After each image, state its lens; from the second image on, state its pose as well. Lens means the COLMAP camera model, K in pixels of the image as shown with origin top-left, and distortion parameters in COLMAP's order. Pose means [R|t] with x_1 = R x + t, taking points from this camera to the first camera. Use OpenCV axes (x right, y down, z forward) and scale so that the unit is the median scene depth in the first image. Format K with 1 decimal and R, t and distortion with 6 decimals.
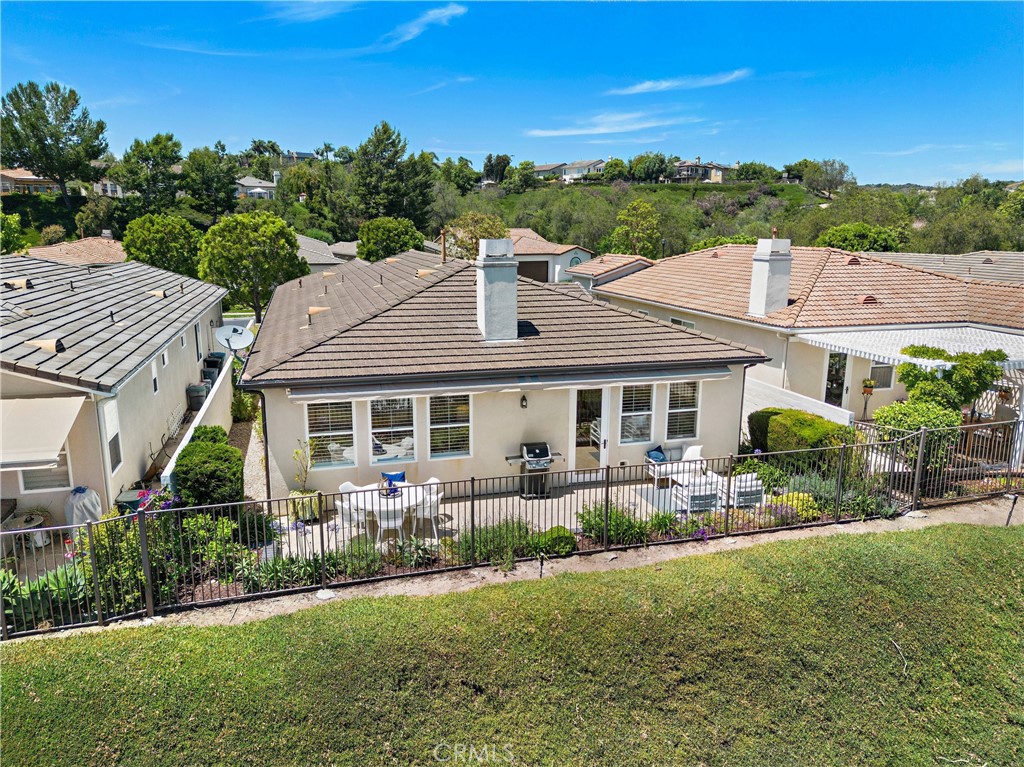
lens RADIAL K [[721.0, 0, 509.3], [0, 721.0, 383.2], [0, 0, 1]] dist [0.066208, -0.059691]
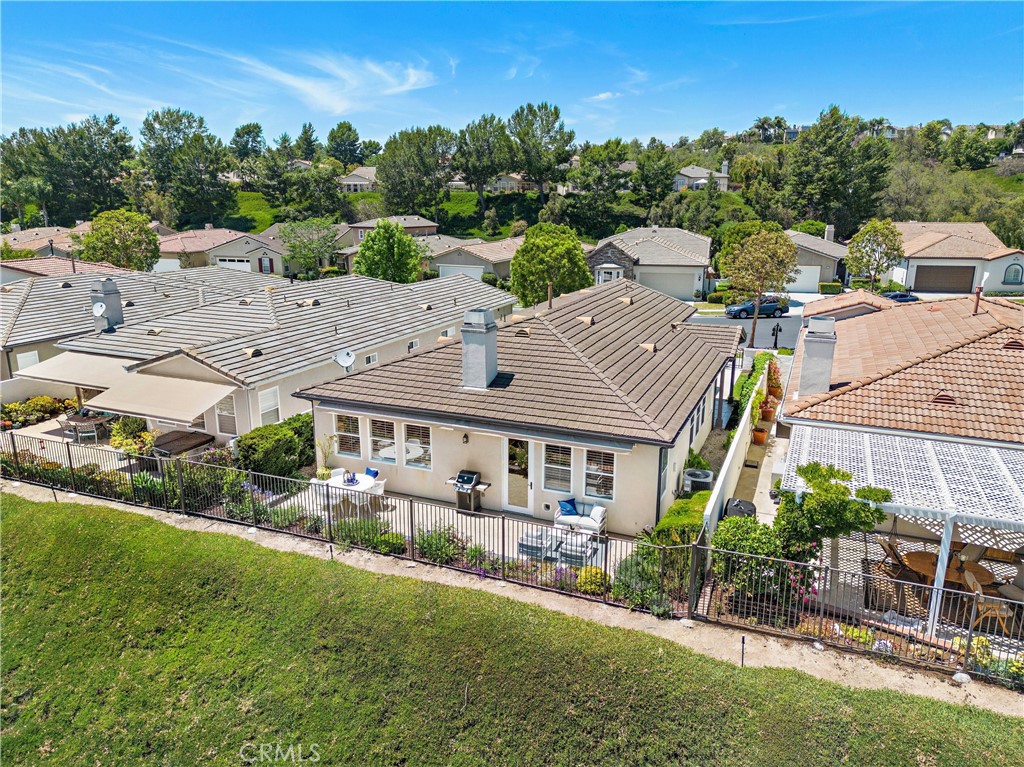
lens RADIAL K [[714.6, 0, 510.4], [0, 714.6, 388.2], [0, 0, 1]] dist [0.069277, -0.060236]
pose [[0.775560, 0.158708, -0.610998, 0.767435], [-0.129213, 0.987299, 0.092438, -0.173979], [0.617908, 0.007258, 0.786217, 0.031946]]
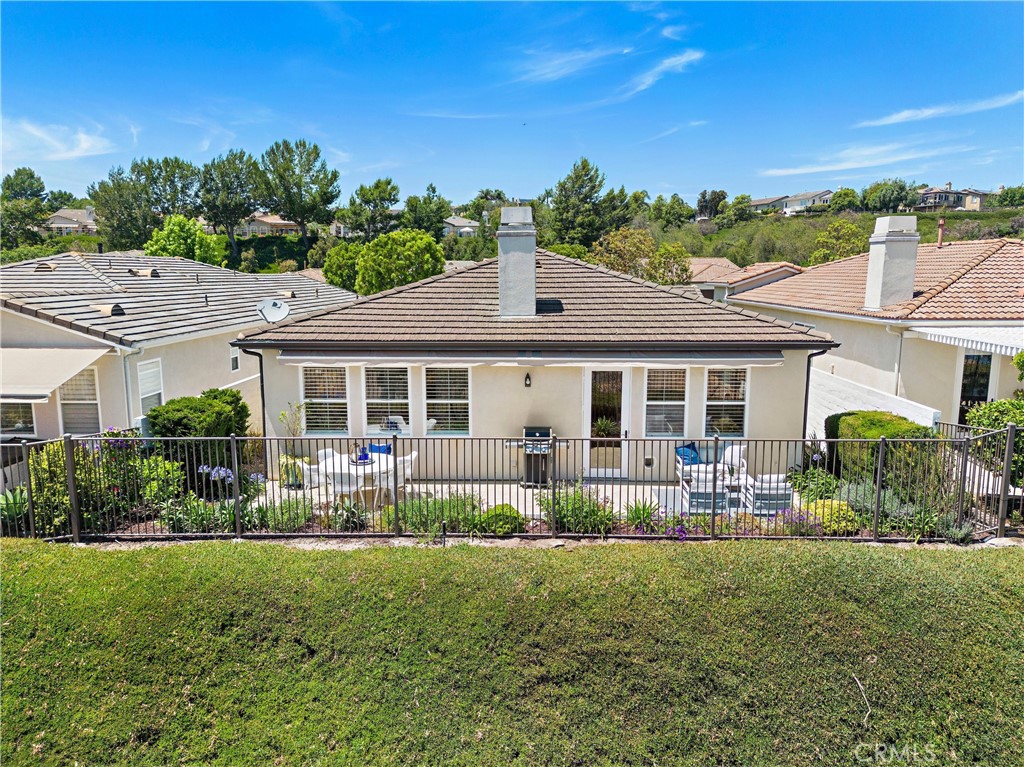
lens RADIAL K [[721.0, 0, 509.3], [0, 721.0, 383.2], [0, 0, 1]] dist [0.066208, -0.059691]
pose [[0.954225, 0.039046, -0.296530, 0.240788], [-0.056504, 0.997123, -0.050533, 0.069130], [0.293704, 0.064975, 0.953686, 0.109468]]
